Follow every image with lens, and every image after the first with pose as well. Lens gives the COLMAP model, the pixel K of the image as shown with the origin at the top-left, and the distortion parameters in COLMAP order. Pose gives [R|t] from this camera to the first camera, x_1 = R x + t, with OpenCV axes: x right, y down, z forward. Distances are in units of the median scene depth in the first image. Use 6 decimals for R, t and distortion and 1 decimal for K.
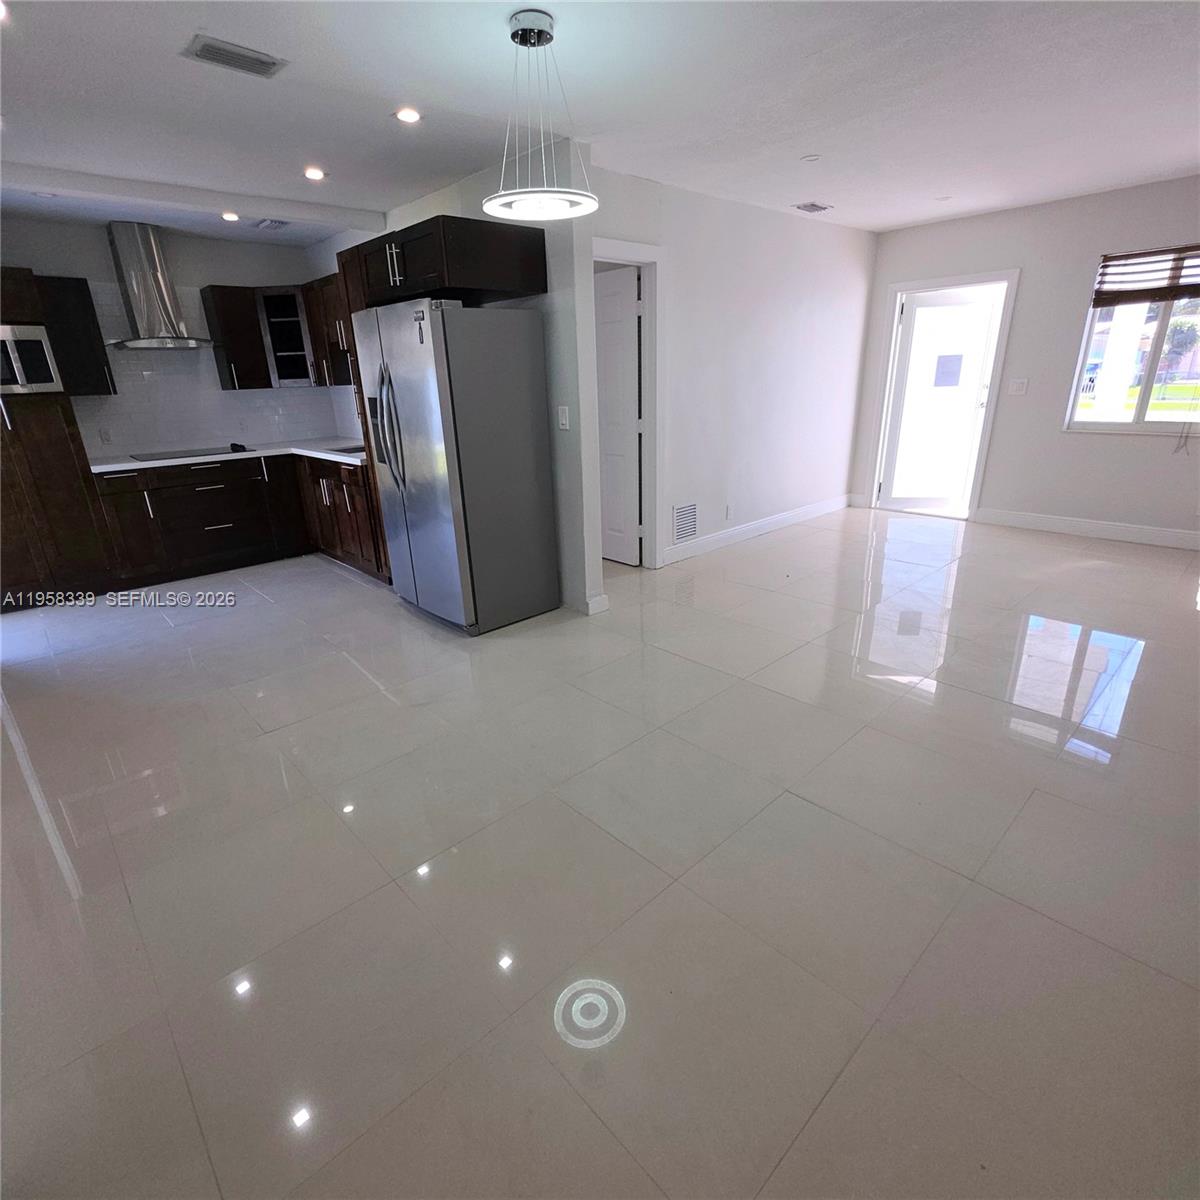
lens RADIAL K [[642.0, 0, 597.9], [0, 642.0, 609.3], [0, 0, 1]] dist [-0.000719, -0.000747]
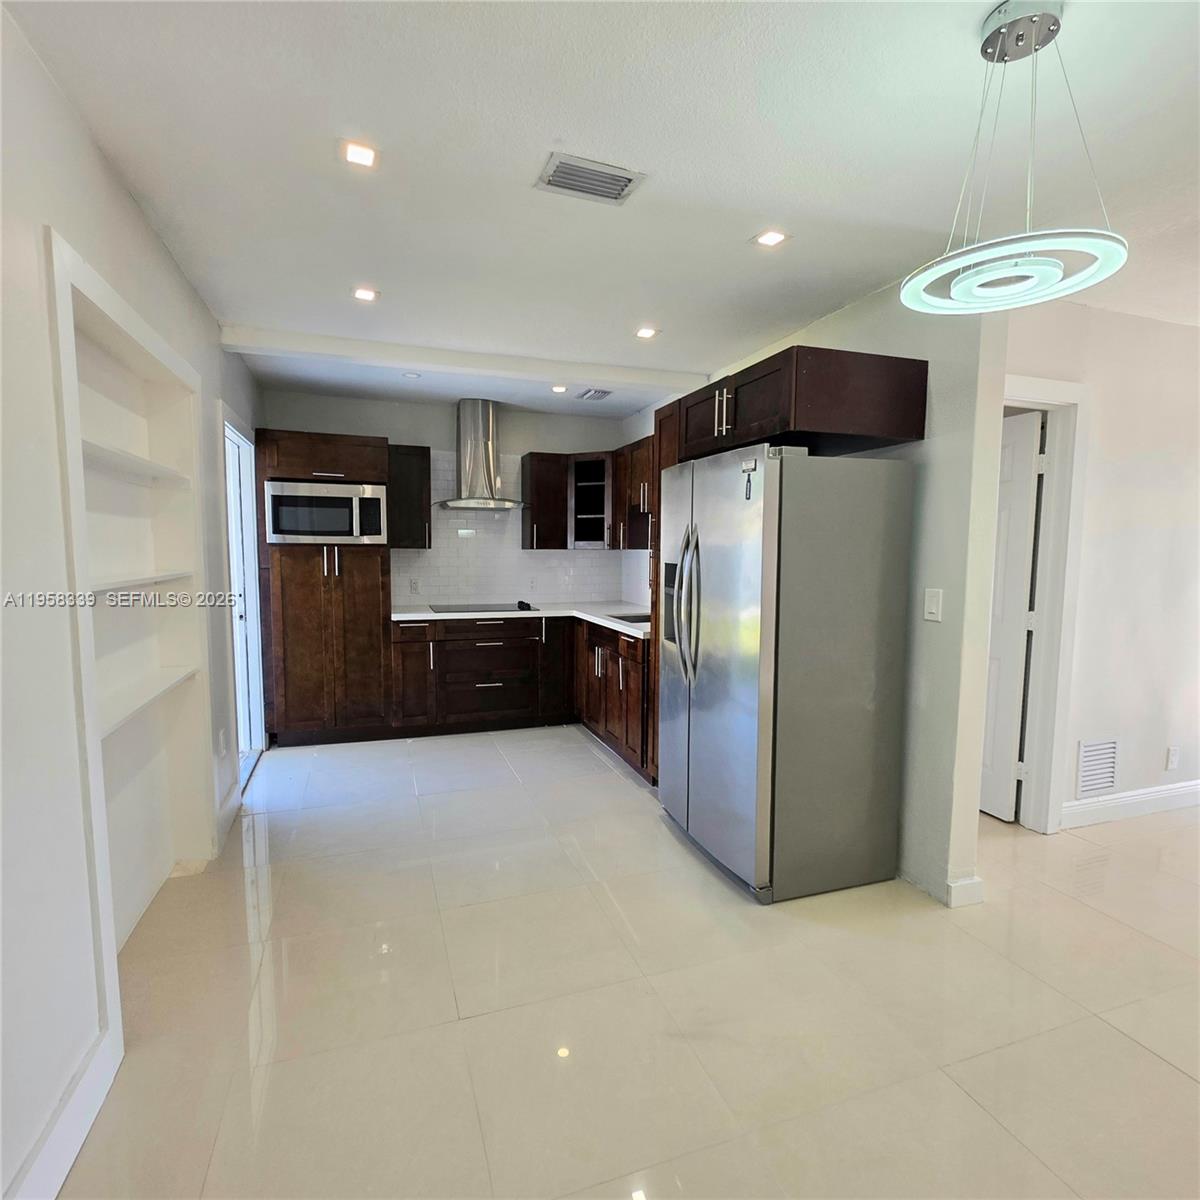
lens RADIAL K [[642.0, 0, 597.9], [0, 642.0, 609.3], [0, 0, 1]] dist [-0.000719, -0.000747]
pose [[0.917180, 0.075482, -0.391260, -0.091748], [-0.171368, 0.961173, -0.216285, -0.065508], [0.359743, 0.265422, 0.894504, 0.203237]]
